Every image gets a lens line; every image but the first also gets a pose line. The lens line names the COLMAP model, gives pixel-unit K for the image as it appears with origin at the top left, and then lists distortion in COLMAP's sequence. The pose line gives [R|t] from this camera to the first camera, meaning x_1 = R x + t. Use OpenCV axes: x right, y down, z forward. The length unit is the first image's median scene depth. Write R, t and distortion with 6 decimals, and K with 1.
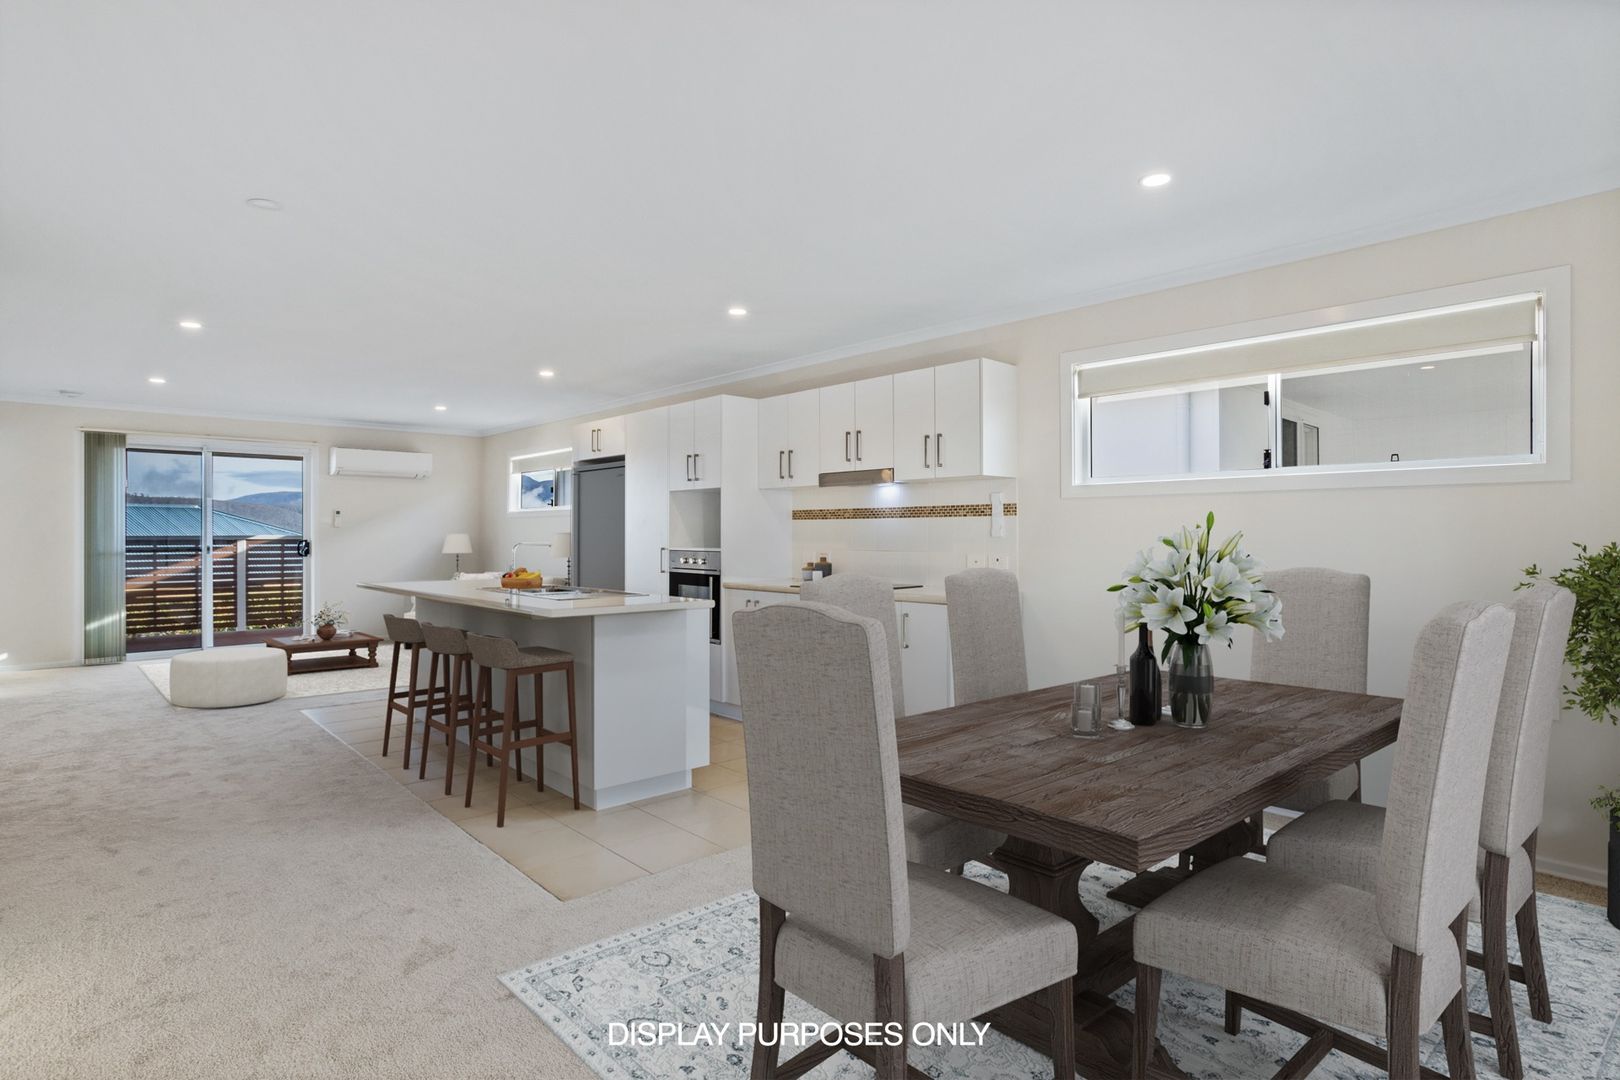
lens RADIAL K [[860.5, 0, 805.0], [0, 860.5, 537.4], [0, 0, 1]] dist [0.001635, 0.003164]
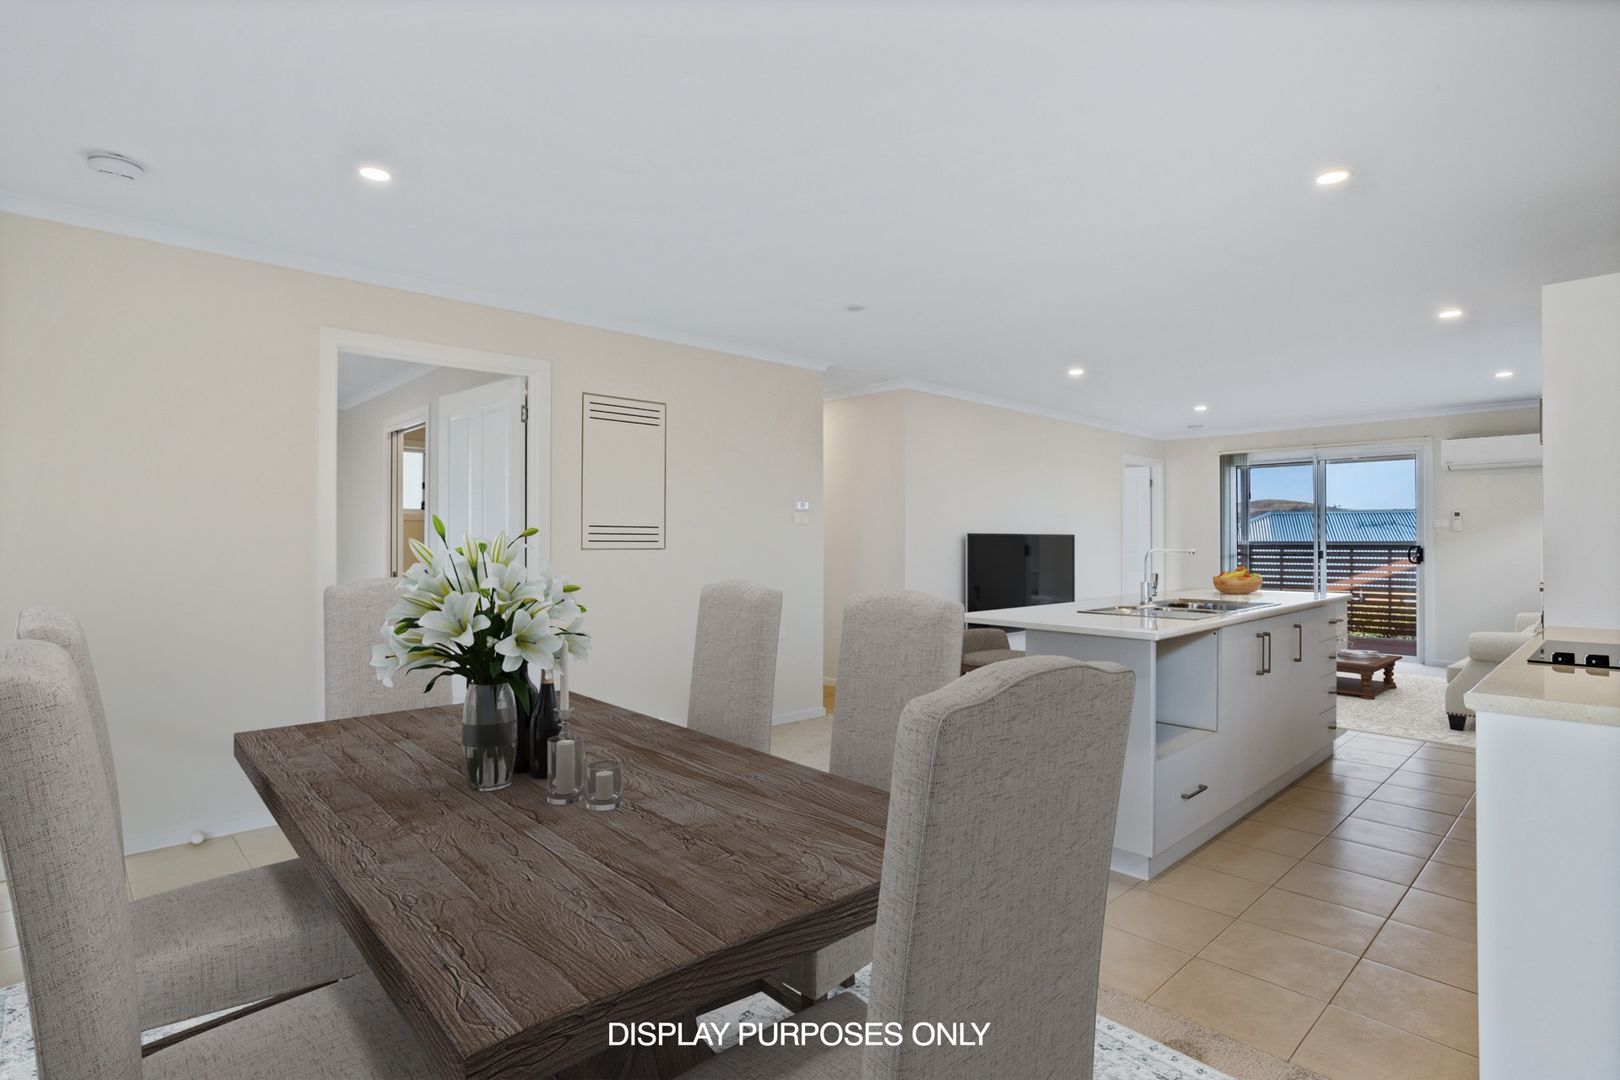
lens RADIAL K [[860.5, 0, 820.1], [0, 860.5, 539.1], [0, 0, 1]] dist [0.001635, 0.003164]
pose [[0.006799, -0.003656, -0.999970, 0.321556], [-0.005362, 0.999979, -0.003693, 0.002697], [0.999963, 0.005387, 0.006779, 0.364772]]
